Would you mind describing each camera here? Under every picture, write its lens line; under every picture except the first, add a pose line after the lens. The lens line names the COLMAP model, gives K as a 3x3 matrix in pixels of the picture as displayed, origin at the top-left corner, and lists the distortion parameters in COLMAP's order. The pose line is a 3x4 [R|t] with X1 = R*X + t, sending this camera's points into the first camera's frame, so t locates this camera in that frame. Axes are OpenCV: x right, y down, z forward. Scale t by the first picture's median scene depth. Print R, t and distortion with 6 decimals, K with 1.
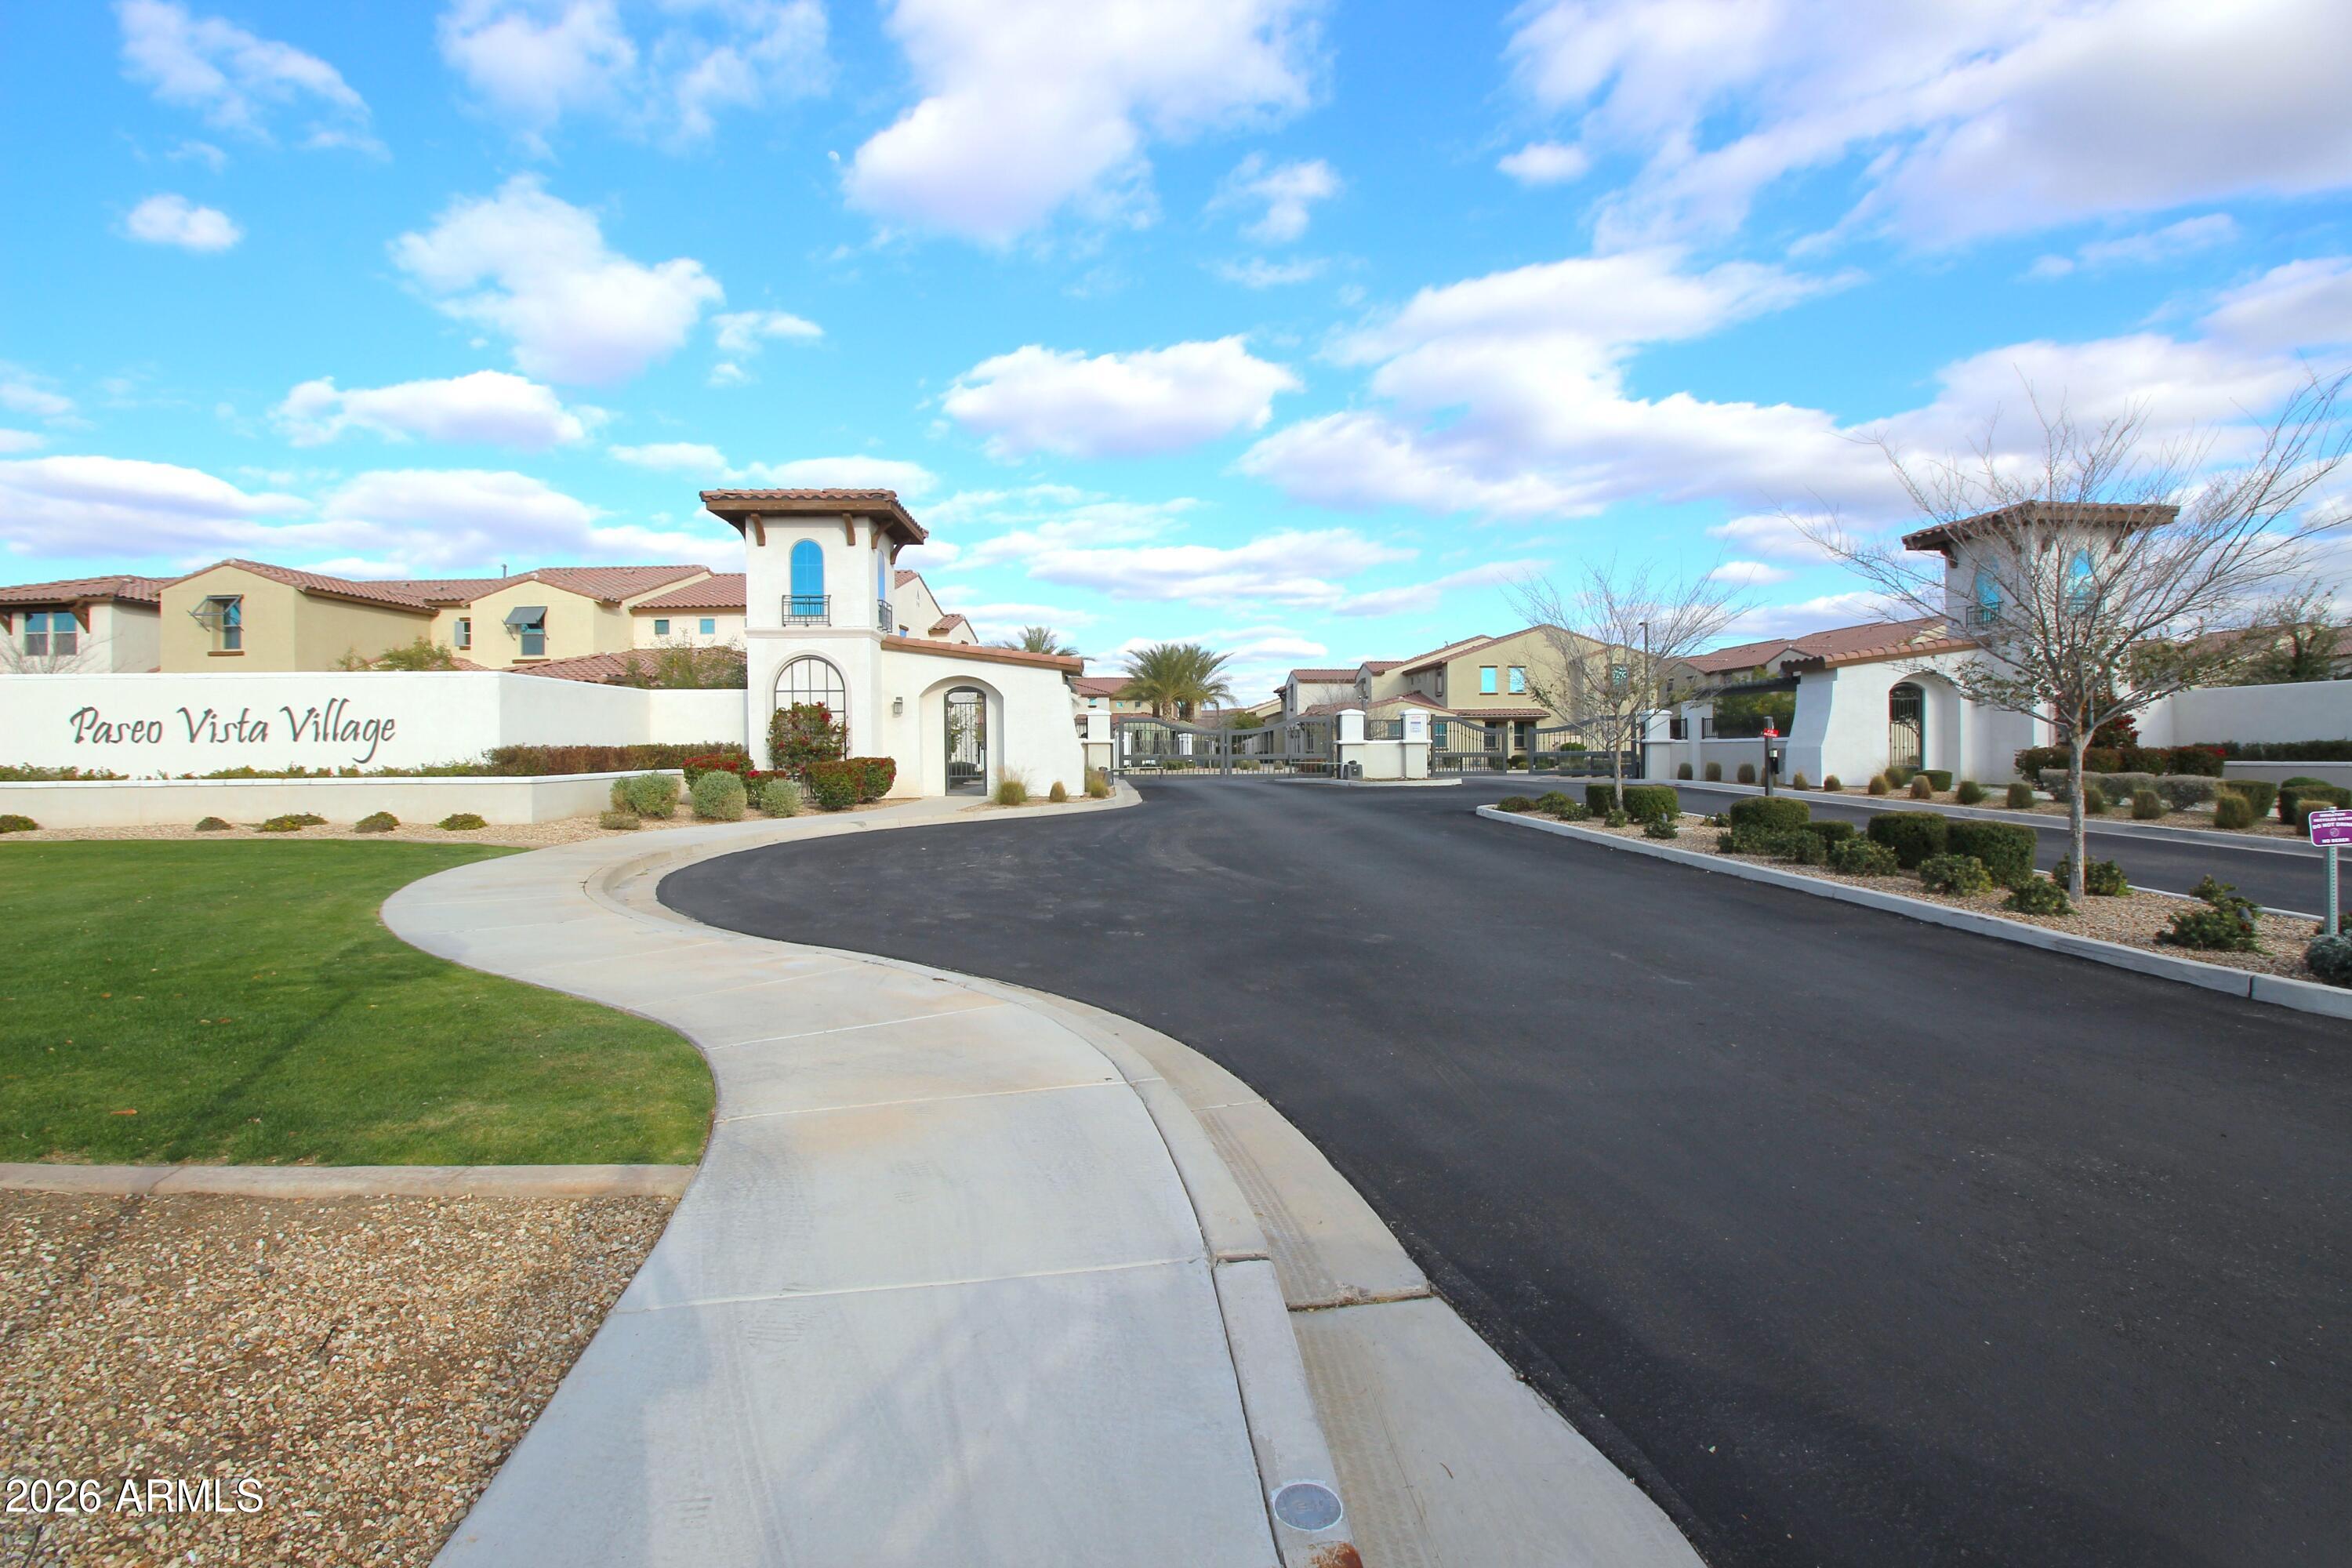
lens RADIAL K [[1068.0, 0, 1177.0], [0, 1068.0, 755.3], [0, 0, 1]] dist [-0.001040, -0.013803]
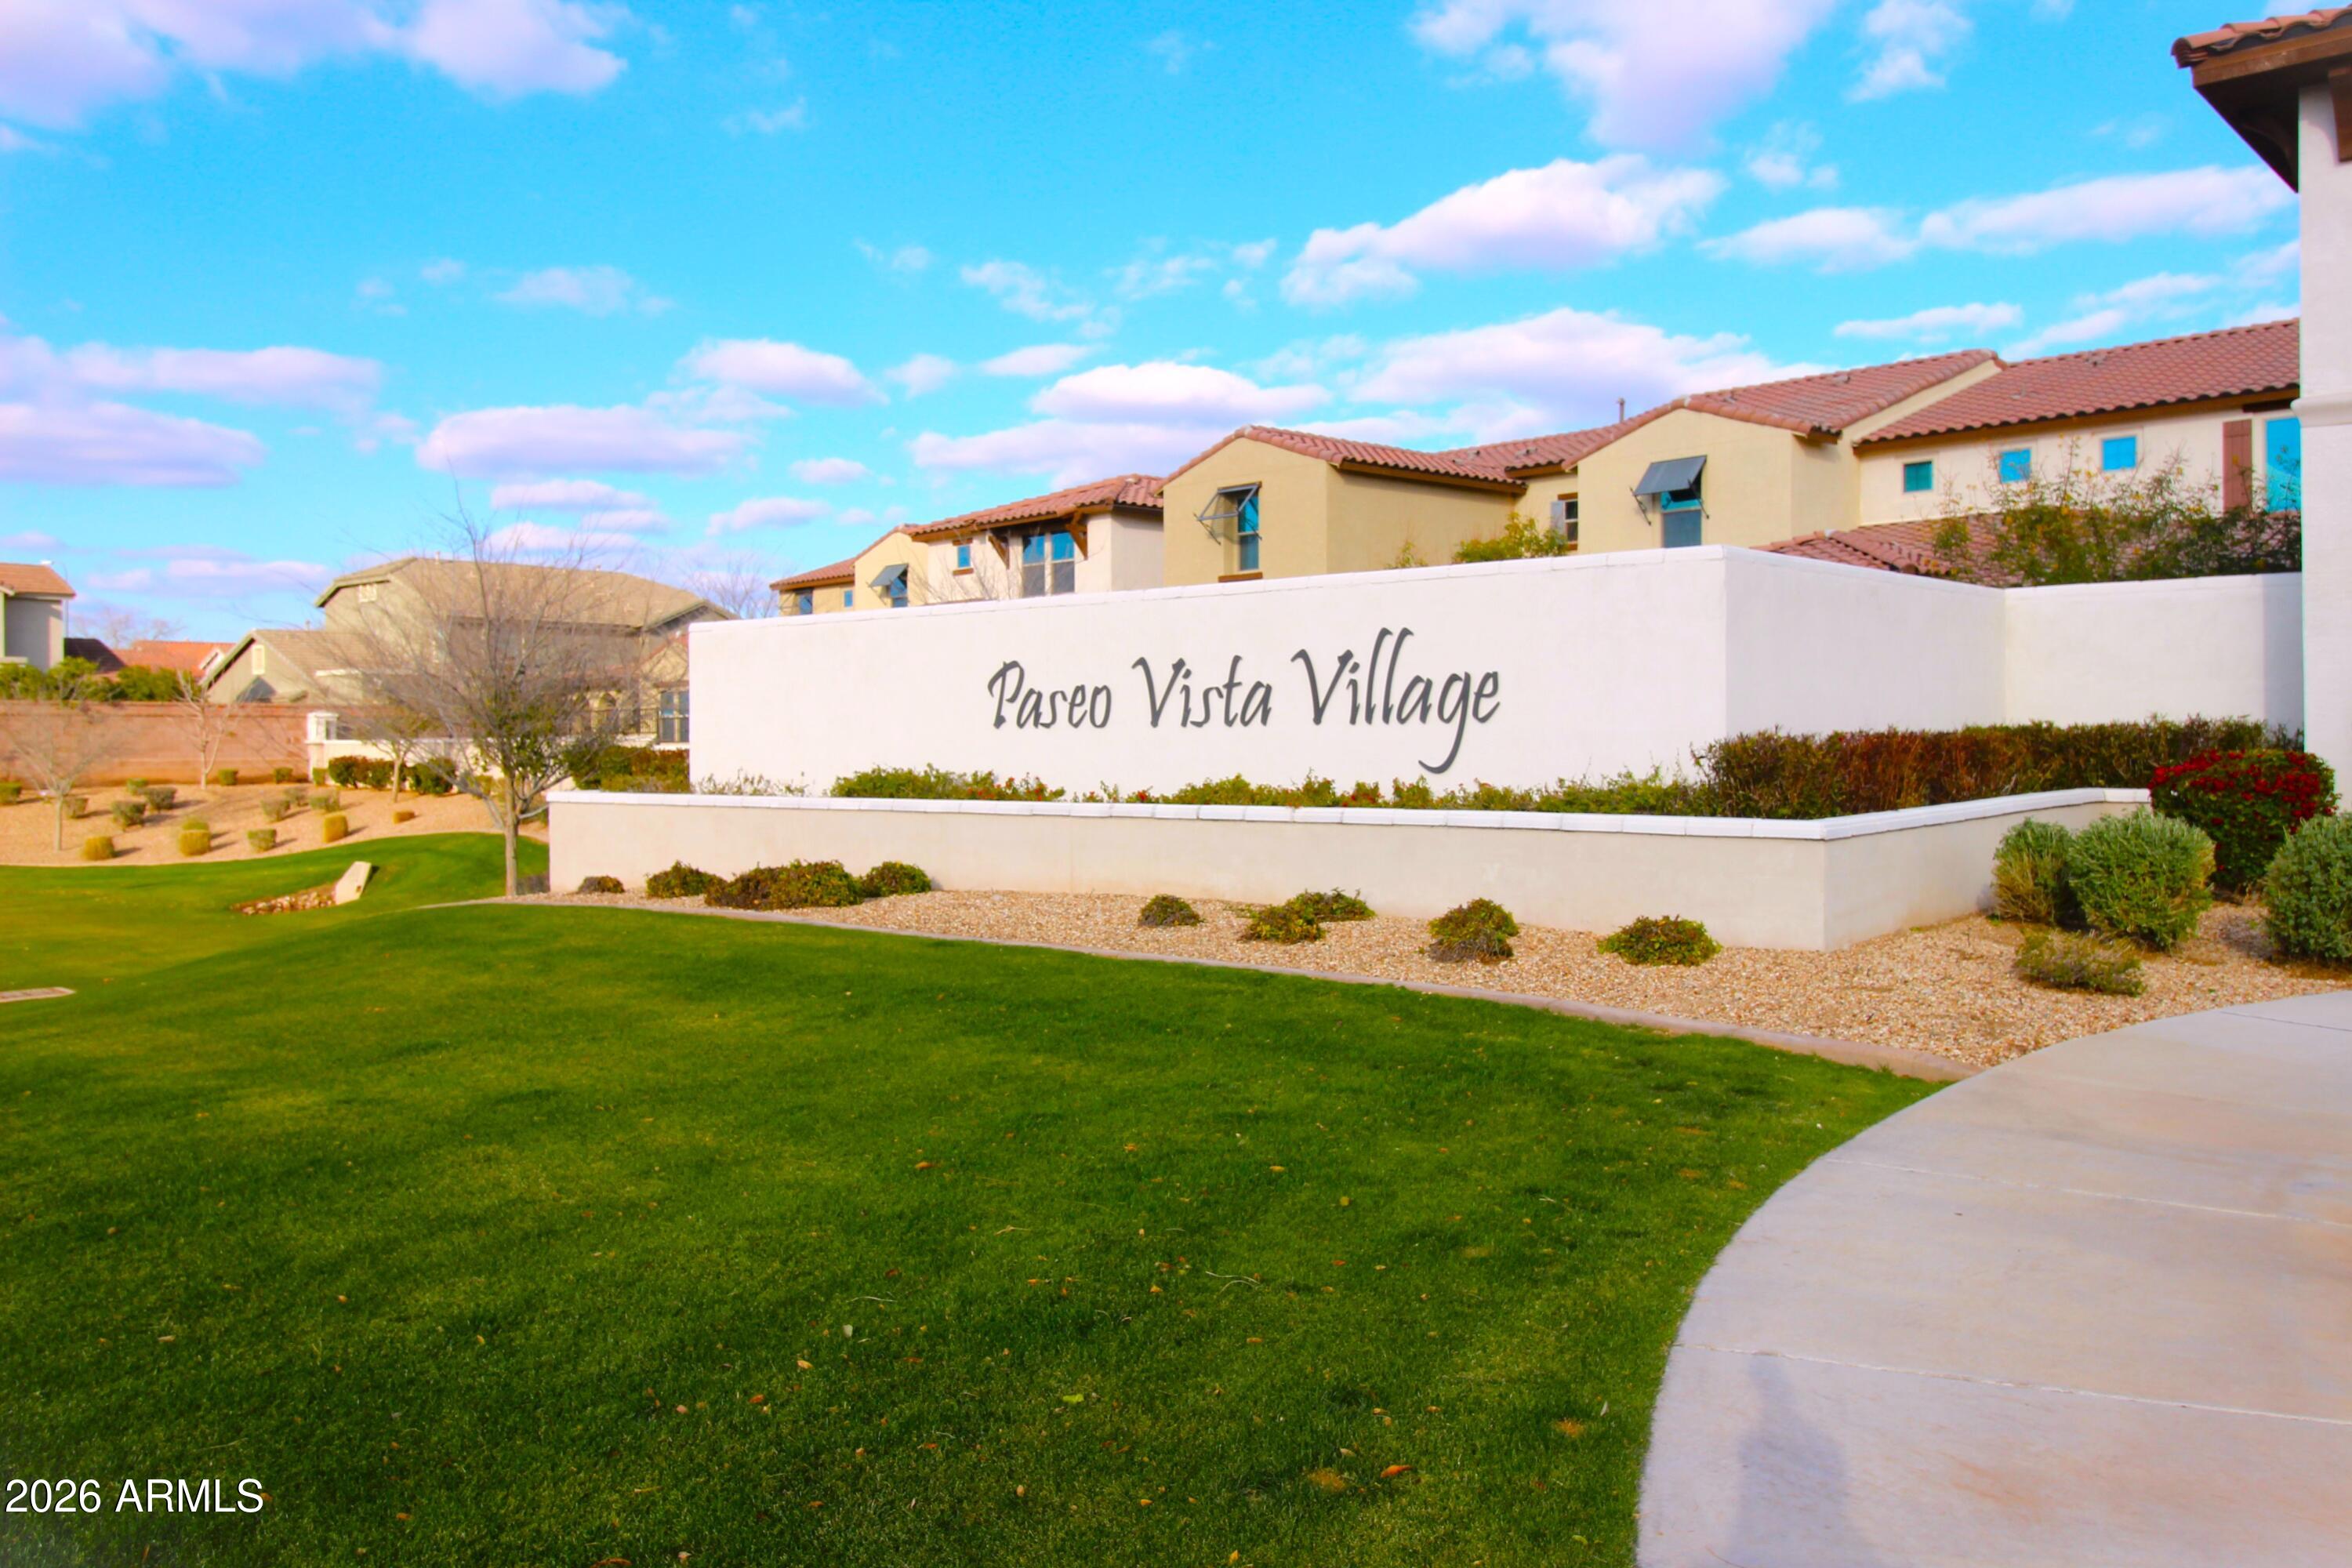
lens RADIAL K [[1927.7, 0, 1176.0], [0, 1927.7, 784.0], [0, 0, 1]] dist [0.002972, -0.000044]
pose [[0.714473, 0.019036, -0.699404, -0.282940], [-0.000318, 0.999639, 0.026882, -0.009646], [0.699663, -0.018984, 0.714221, 0.350743]]
